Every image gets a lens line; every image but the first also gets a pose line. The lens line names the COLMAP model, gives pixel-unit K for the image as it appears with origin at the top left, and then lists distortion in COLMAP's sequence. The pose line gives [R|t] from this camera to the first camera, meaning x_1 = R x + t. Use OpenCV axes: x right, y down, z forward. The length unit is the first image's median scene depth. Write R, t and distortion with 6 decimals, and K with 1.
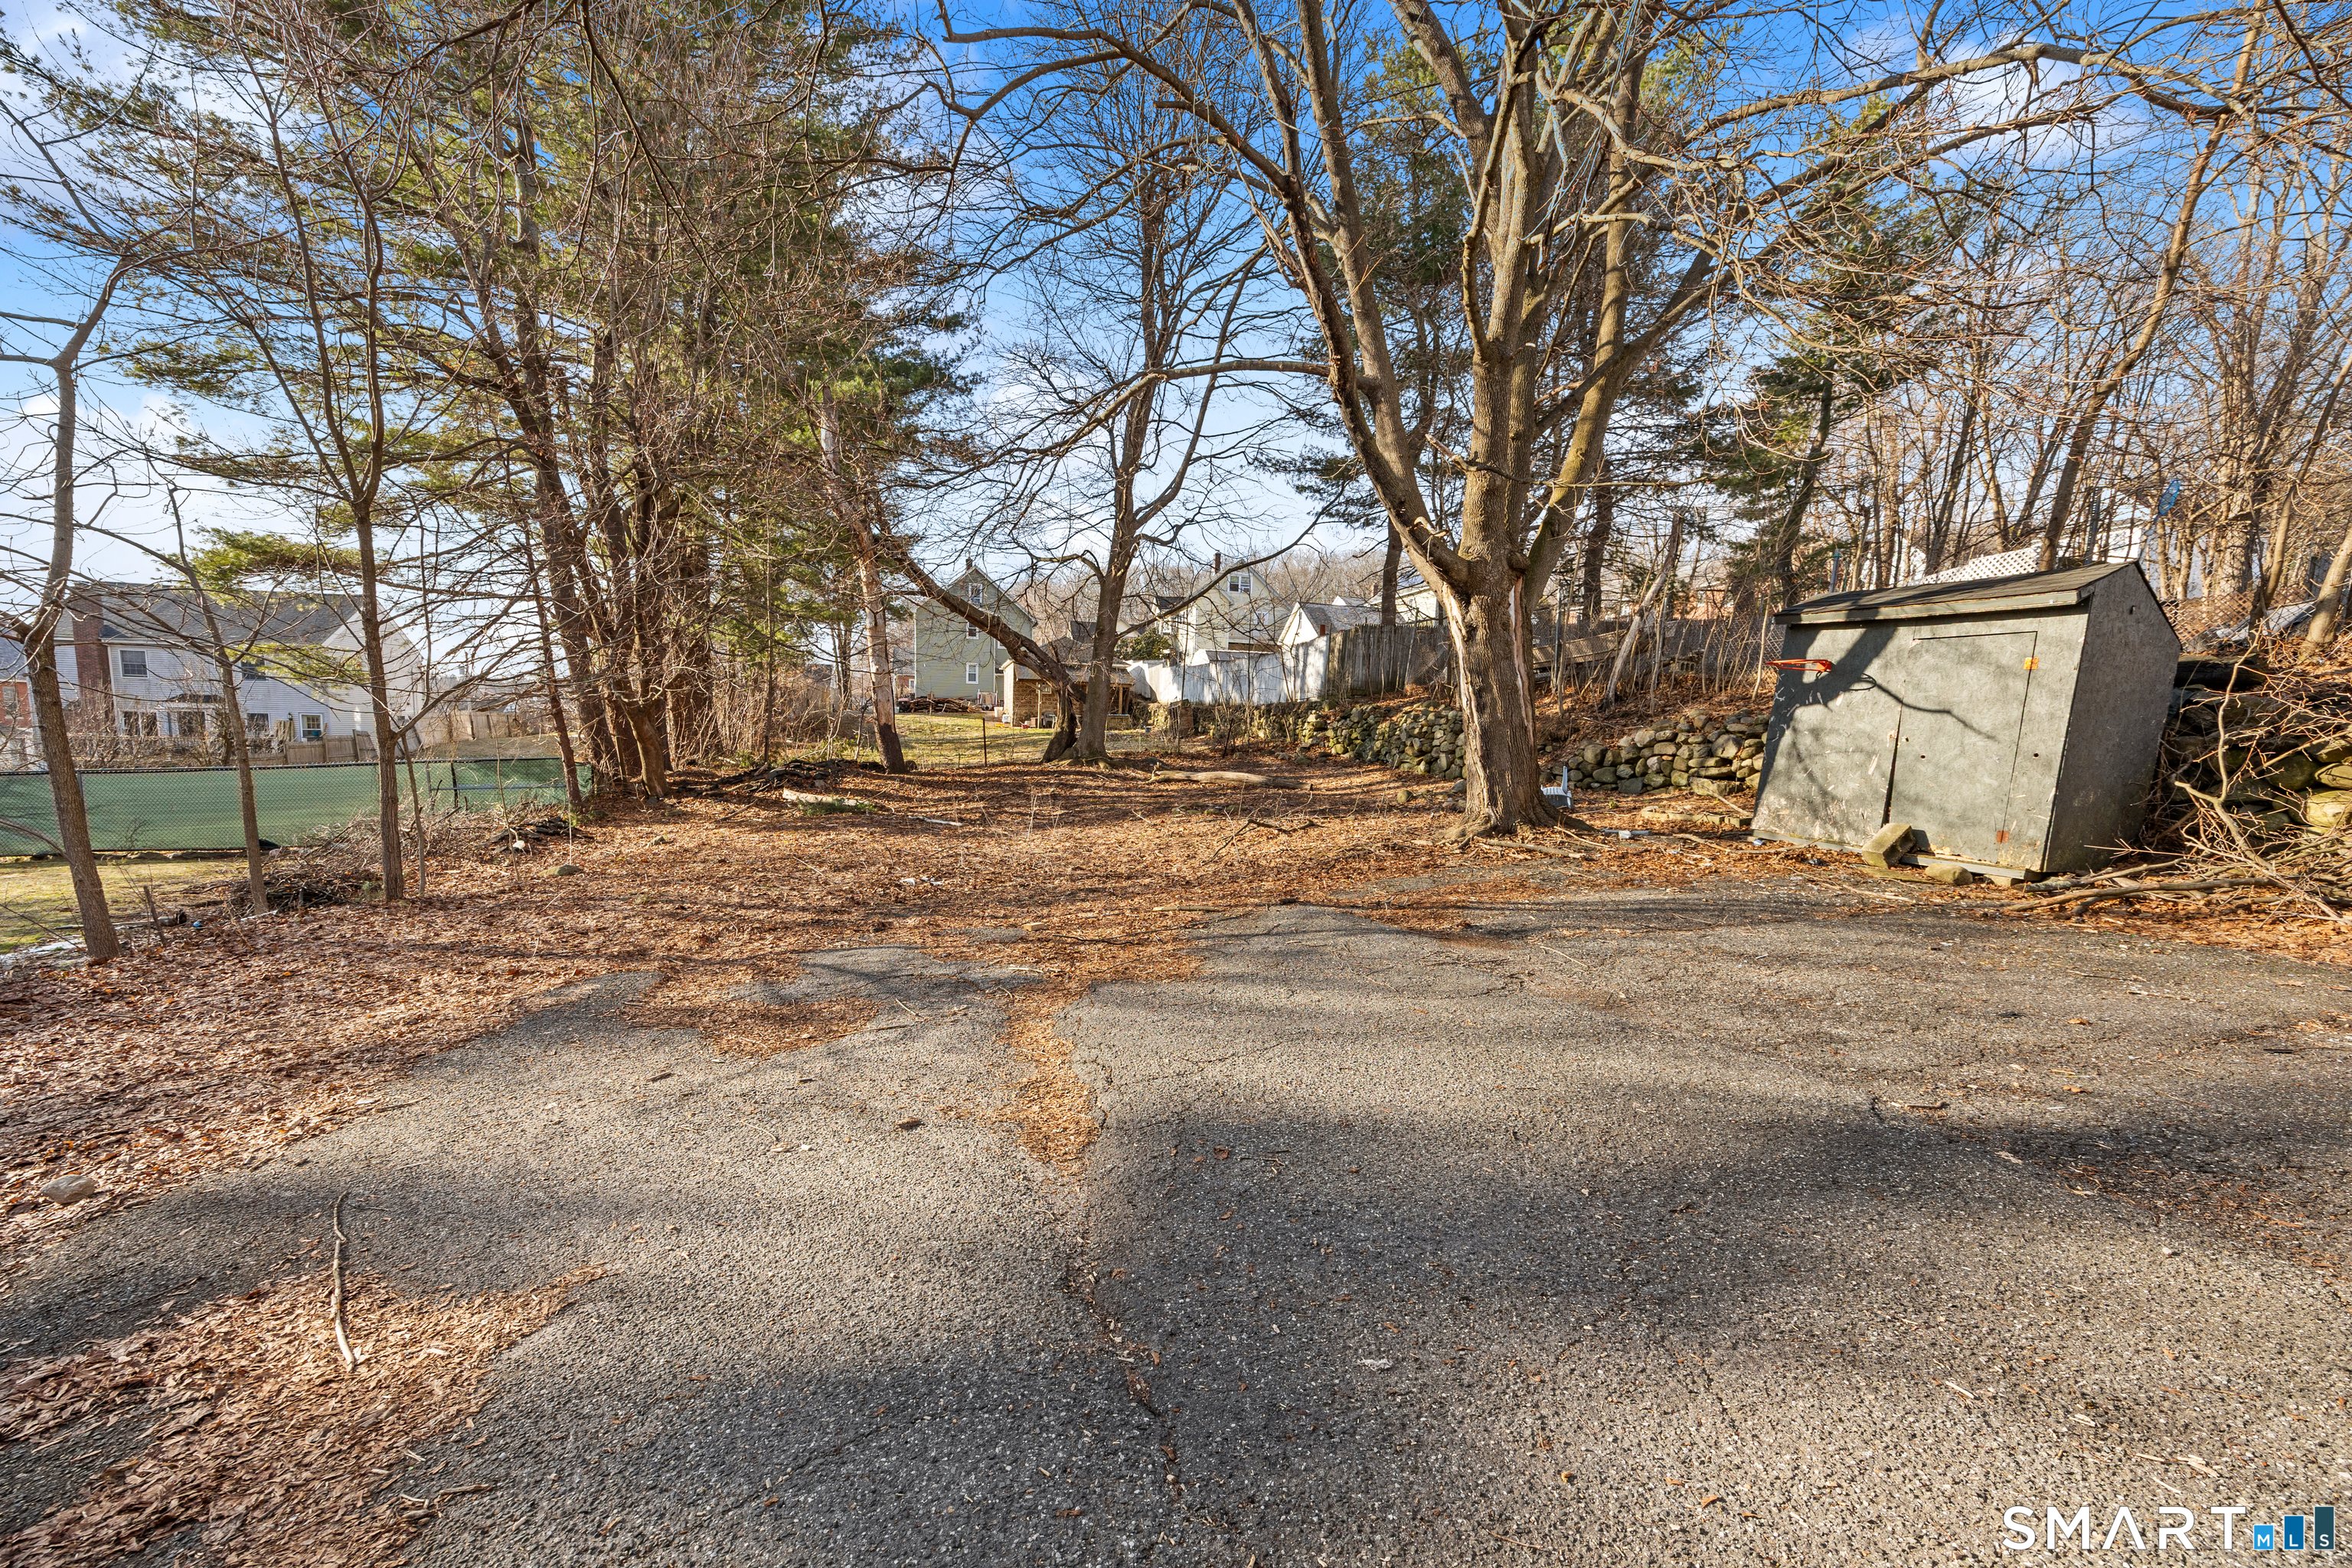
lens RADIAL K [[933.9, 0, 1164.7], [0, 933.9, 809.3], [0, 0, 1]] dist [0.001501, 0.000335]
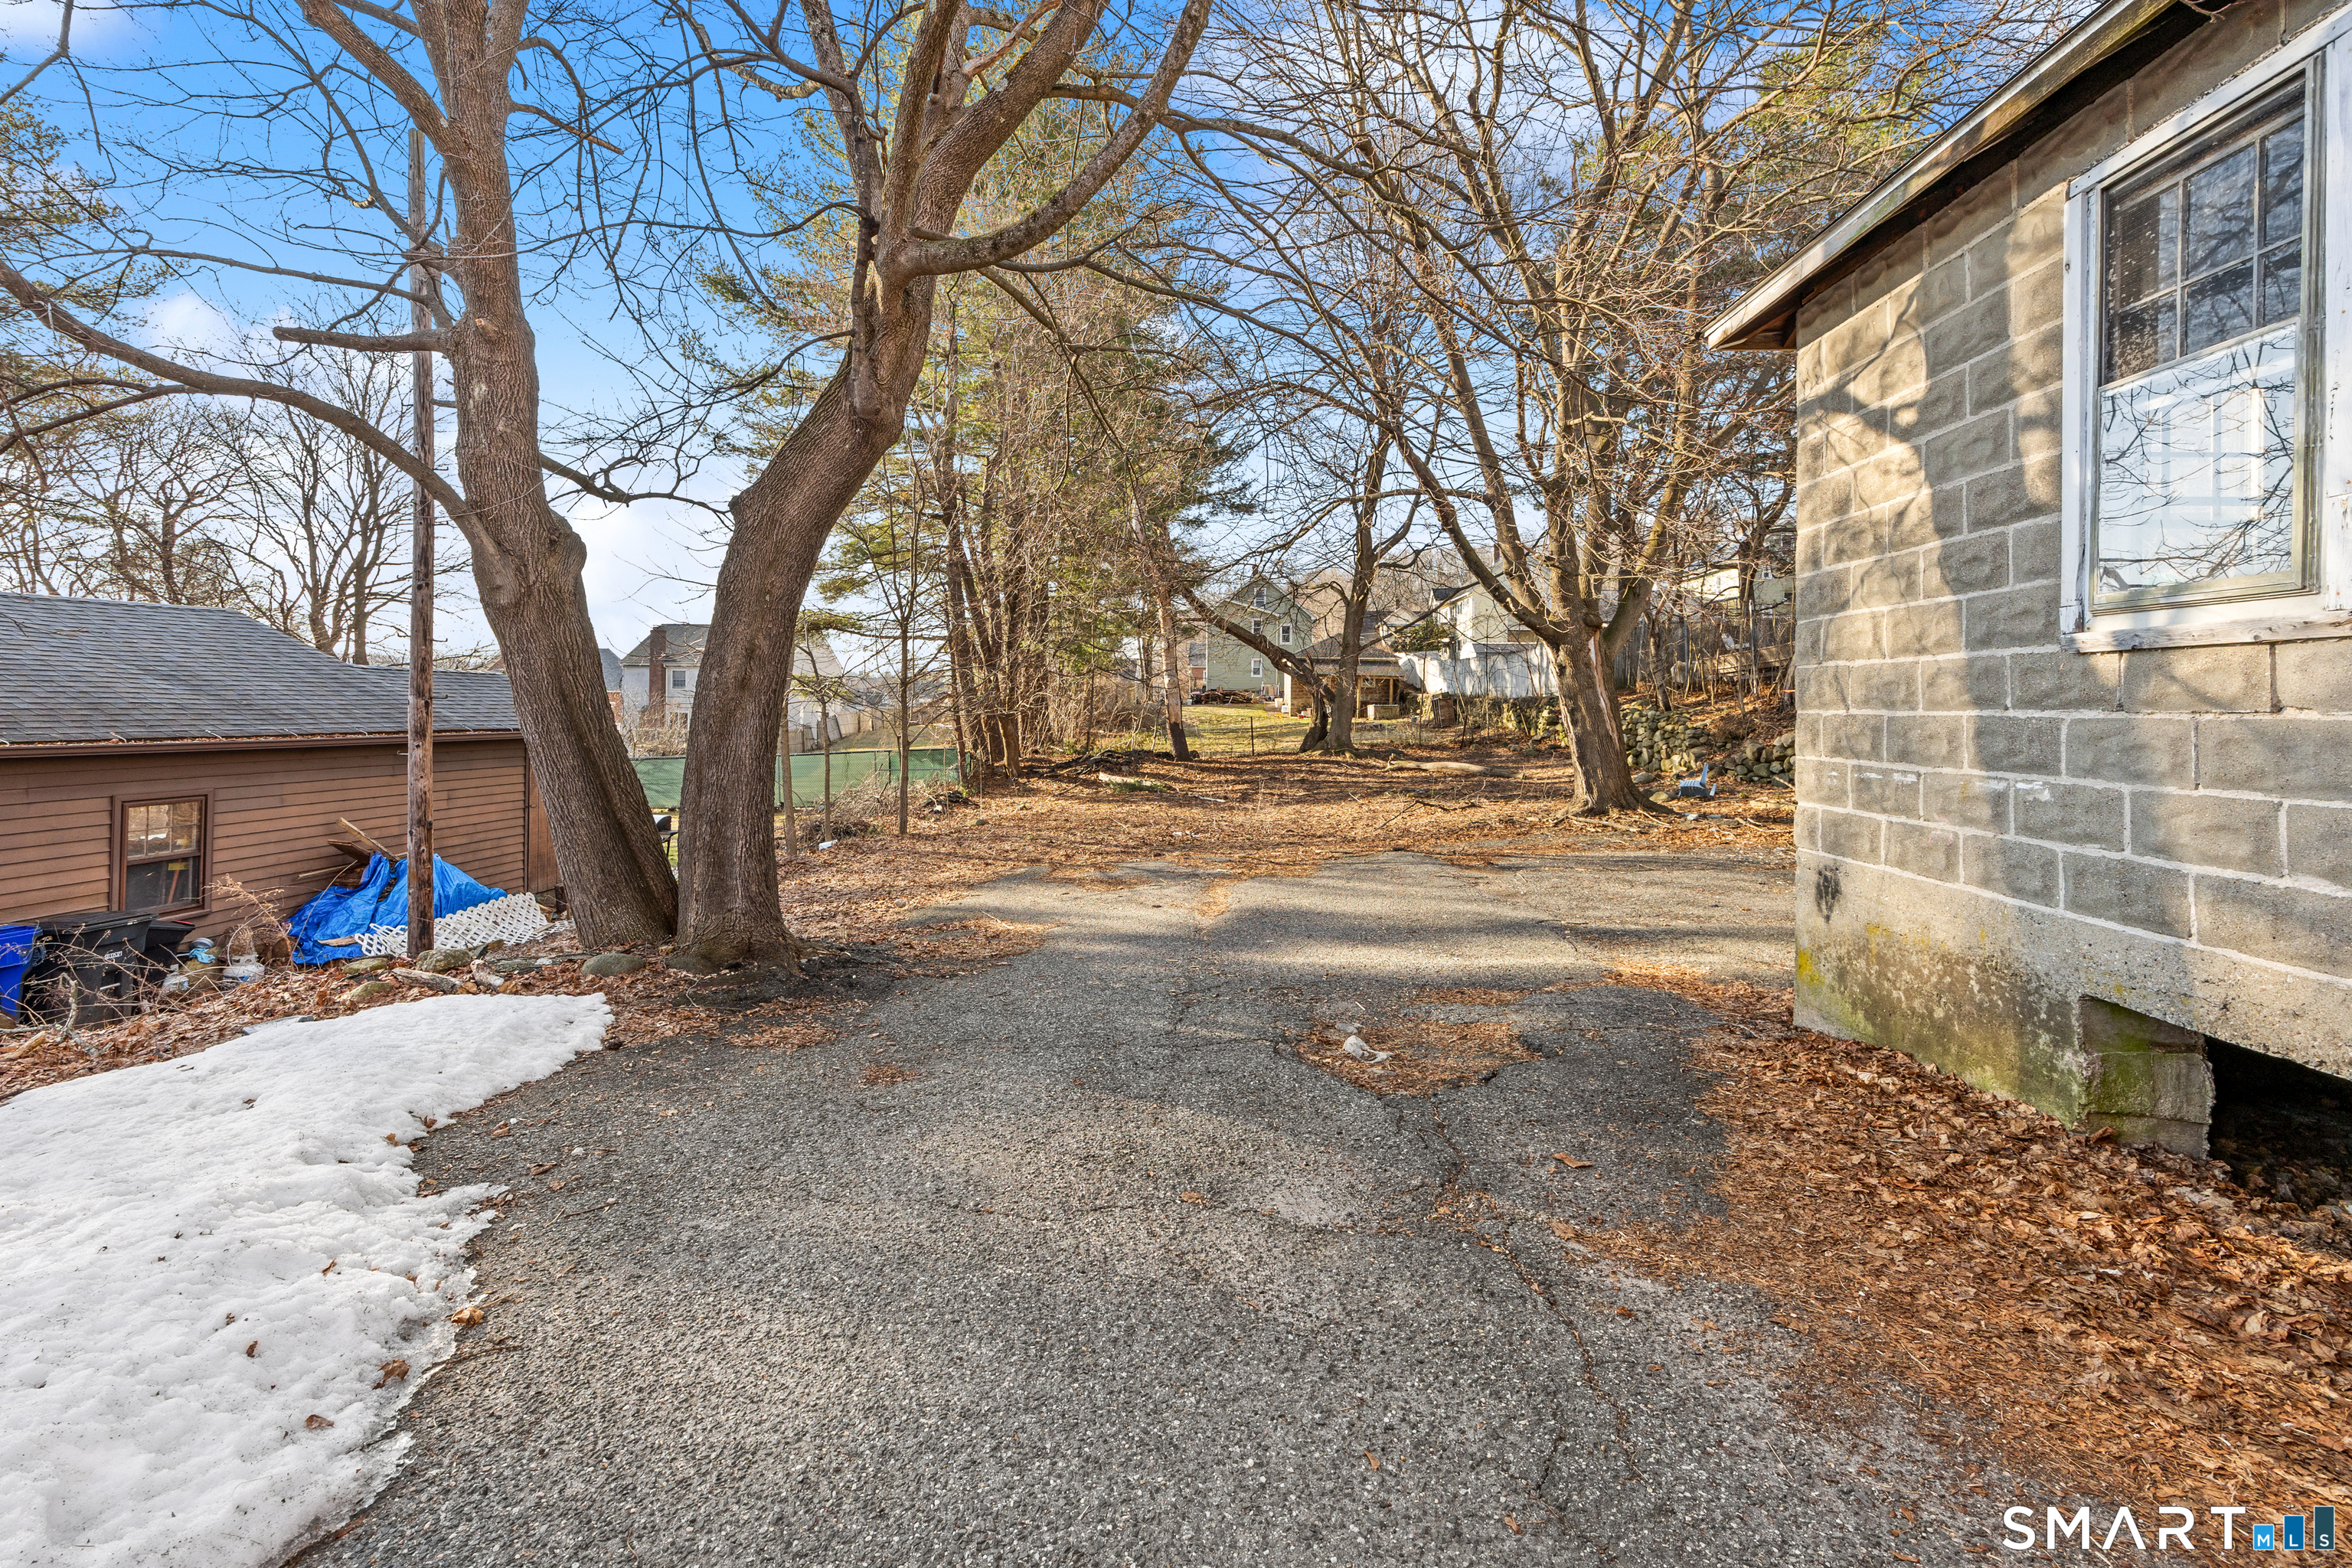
lens RADIAL K [[933.9, 0, 1179.2], [0, 933.9, 778.7], [0, 0, 1]] dist [0.001501, 0.000335]
pose [[0.956851, 0.013958, -0.290244, 0.079469], [-0.018232, 0.999761, -0.012028, 0.001109], [0.290007, 0.016801, 0.956877, -0.220693]]
